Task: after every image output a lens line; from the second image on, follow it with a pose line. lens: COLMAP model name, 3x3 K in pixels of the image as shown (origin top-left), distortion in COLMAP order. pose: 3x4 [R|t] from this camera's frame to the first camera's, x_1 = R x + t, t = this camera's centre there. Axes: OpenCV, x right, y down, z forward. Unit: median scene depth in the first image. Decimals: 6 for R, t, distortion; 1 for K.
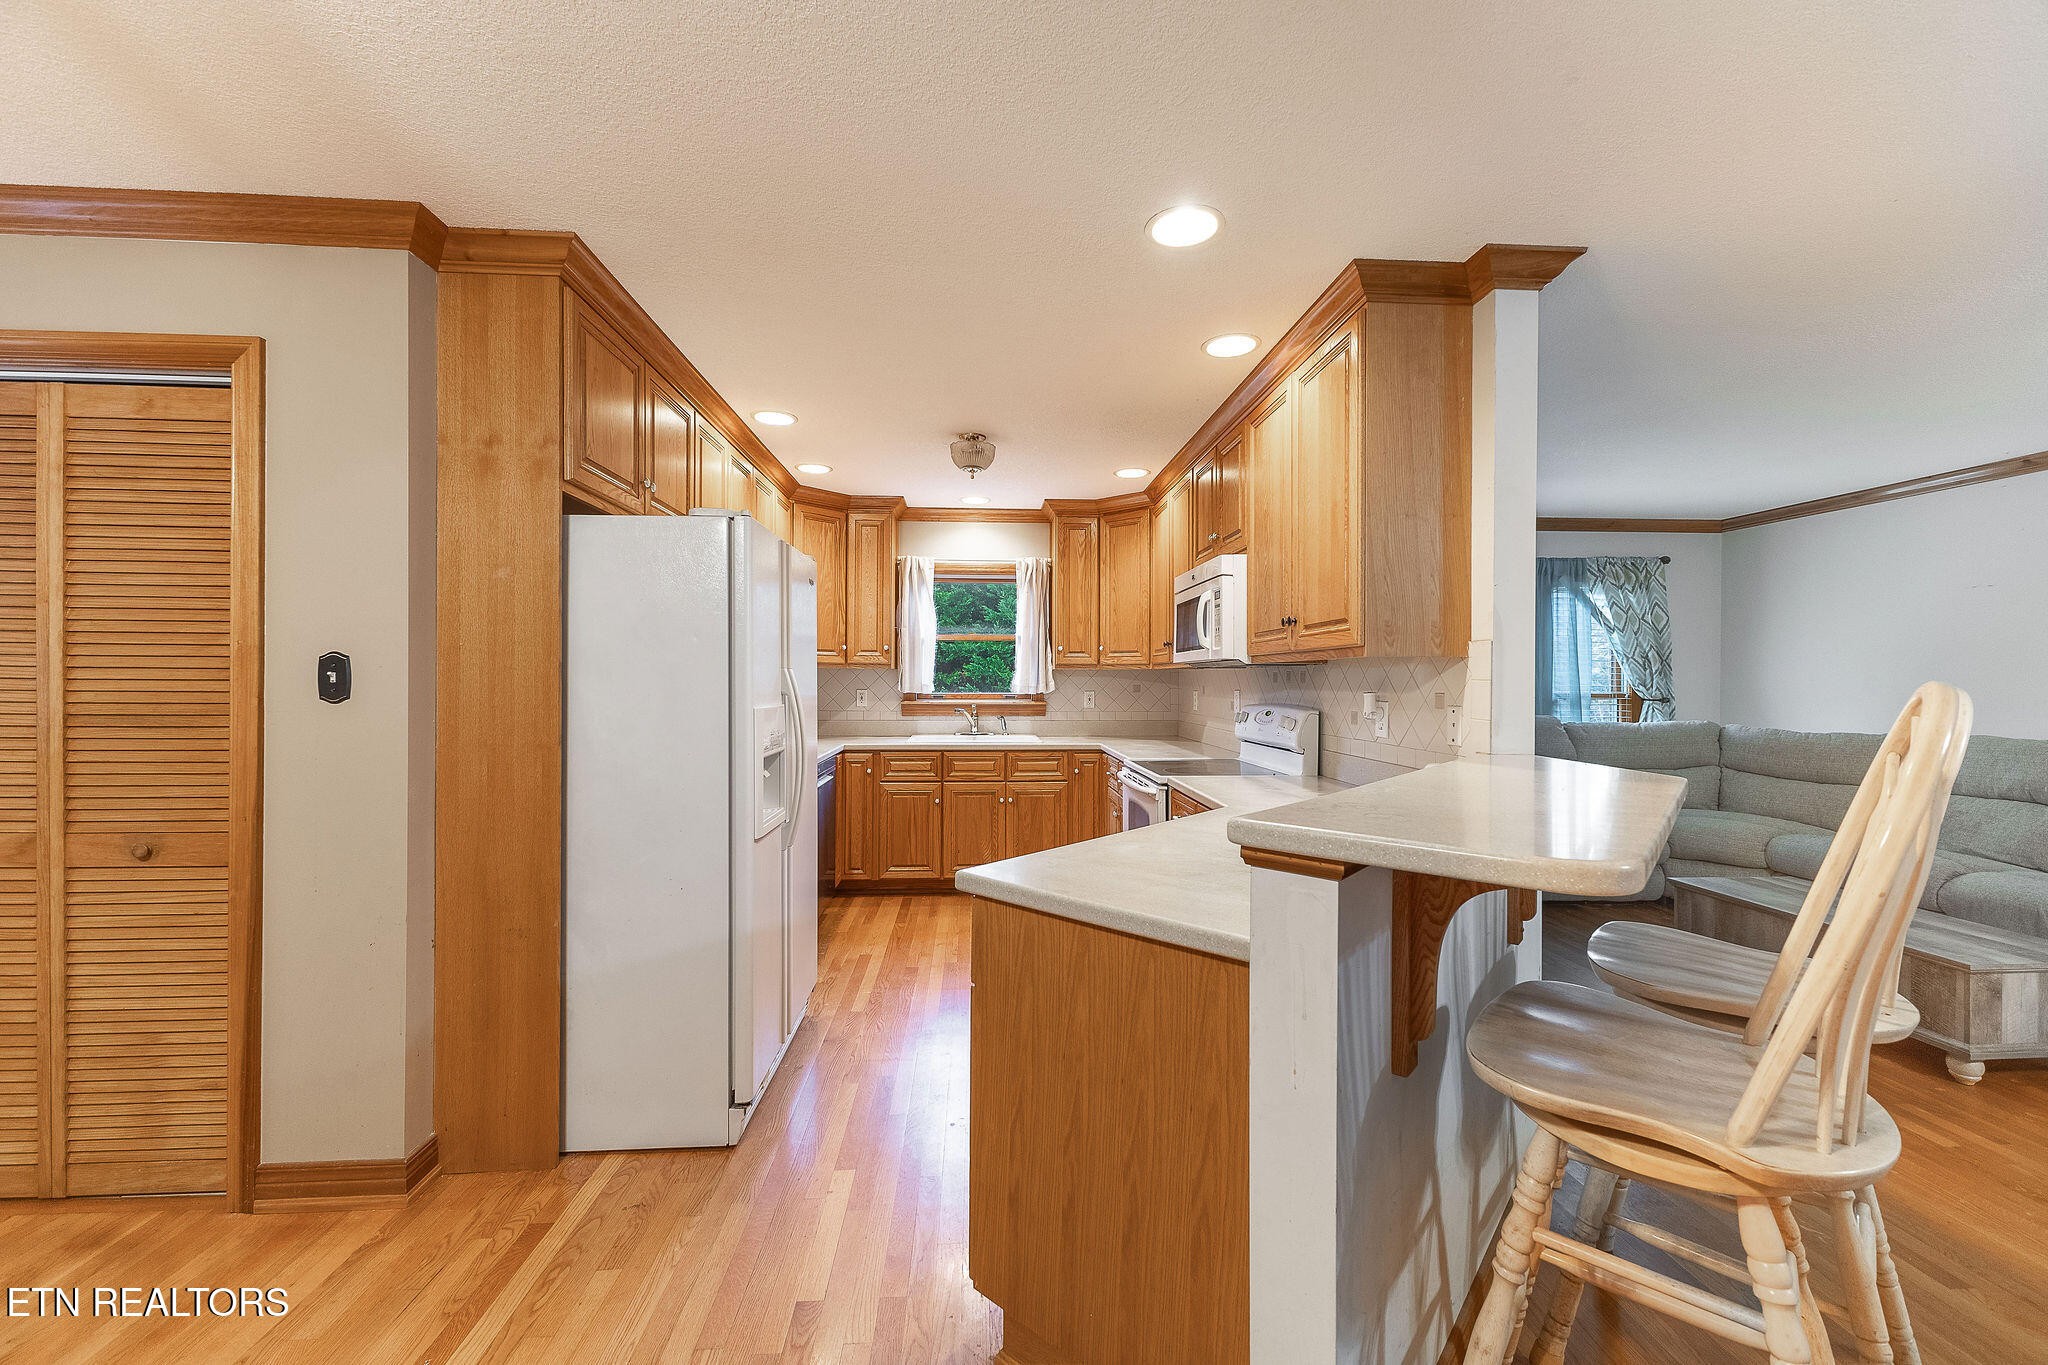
lens RADIAL K [[807.8, 0, 1026.1], [0, 807.8, 680.3], [0, 0, 1]] dist [0.004210, 0.000208]
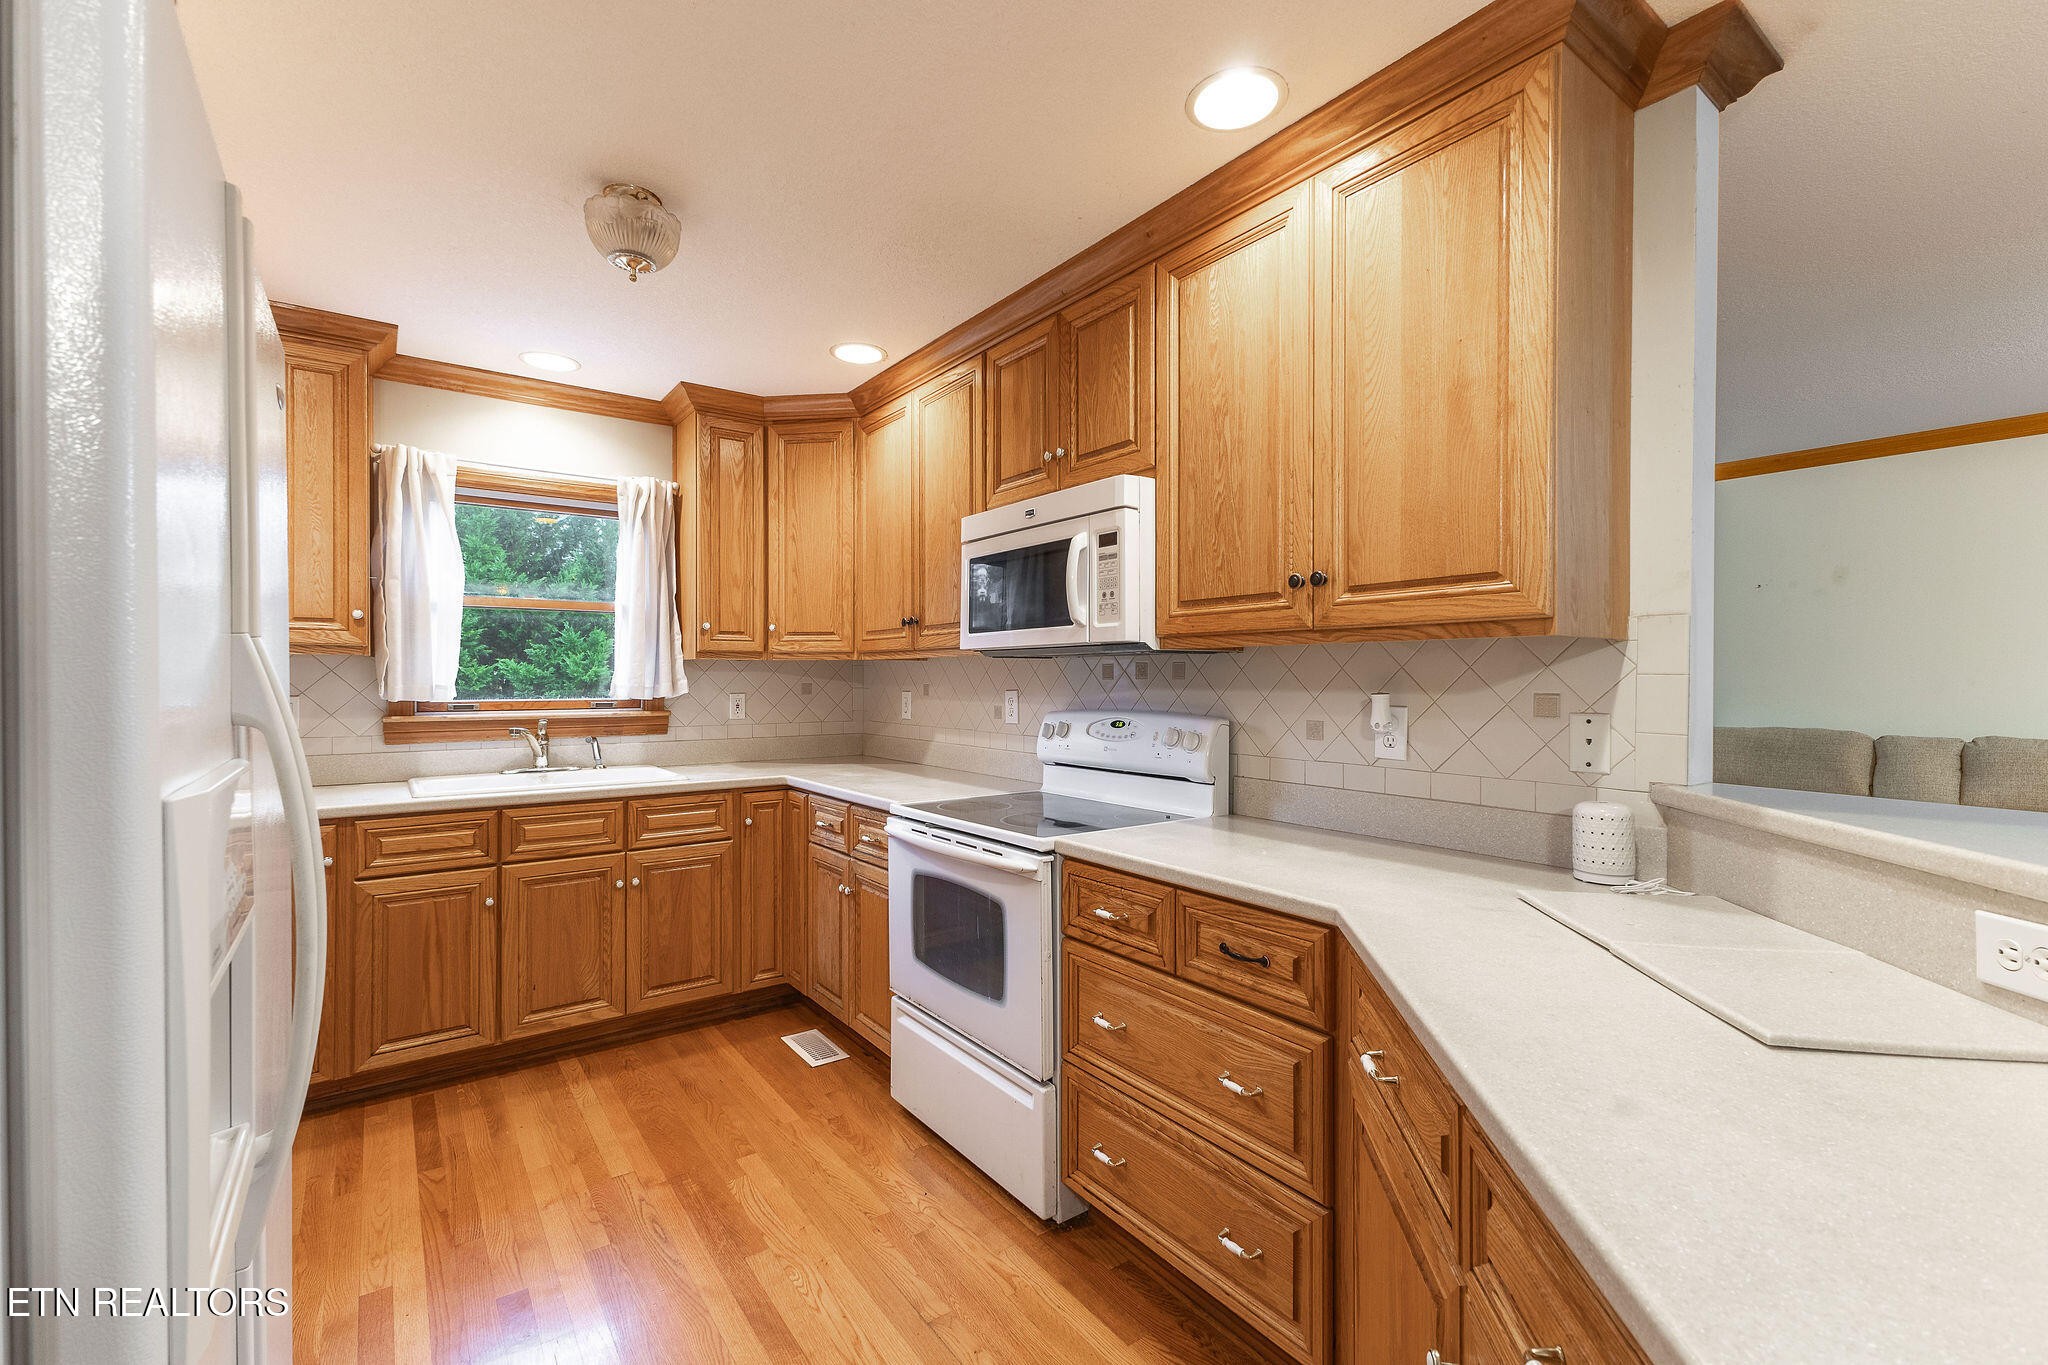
lens RADIAL K [[879.4, 0, 1026.8], [0, 879.4, 681.8], [0, 0, 1]] dist [0.006936, 0.000116]
pose [[0.842398, -0.004858, 0.538835, -0.117208], [0.002136, 0.999982, 0.005676, 0.000384], [-0.538852, -0.003631, 0.842392, 0.296081]]
